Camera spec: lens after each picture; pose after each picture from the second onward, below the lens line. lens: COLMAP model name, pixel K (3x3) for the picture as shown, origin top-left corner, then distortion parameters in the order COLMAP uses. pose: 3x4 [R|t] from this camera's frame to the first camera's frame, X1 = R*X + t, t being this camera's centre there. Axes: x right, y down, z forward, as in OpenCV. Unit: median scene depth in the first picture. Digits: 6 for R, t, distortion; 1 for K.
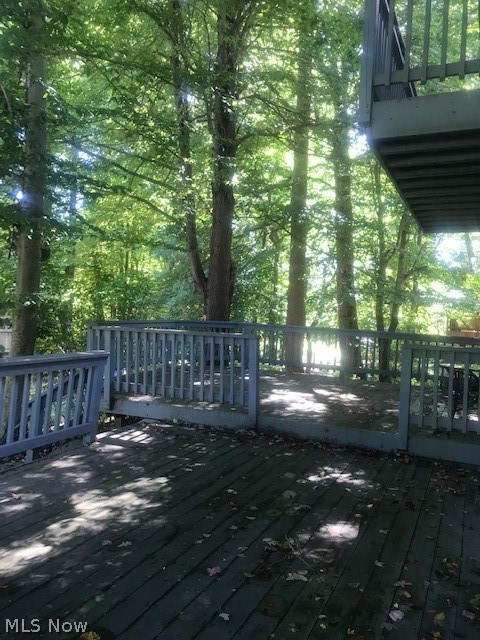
lens RADIAL K [[528.3, 0, 240.8], [0, 528.3, 320.8], [0, 0, 1]] dist [0.010238, 0.001875]
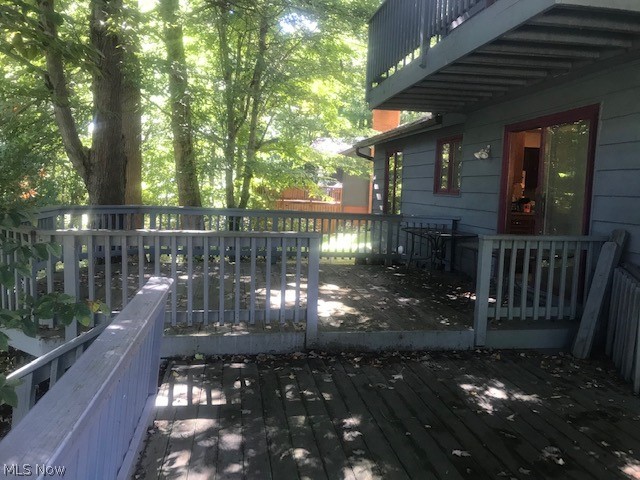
lens RADIAL K [[528.3, 0, 319.4], [0, 528.3, 241.3], [0, 0, 1]] dist [0.010238, 0.001875]
pose [[0.837572, -0.067676, 0.542119, -0.418931], [0.017066, 0.995055, 0.097852, -0.034630], [-0.546060, -0.072707, 0.834585, 0.384524]]
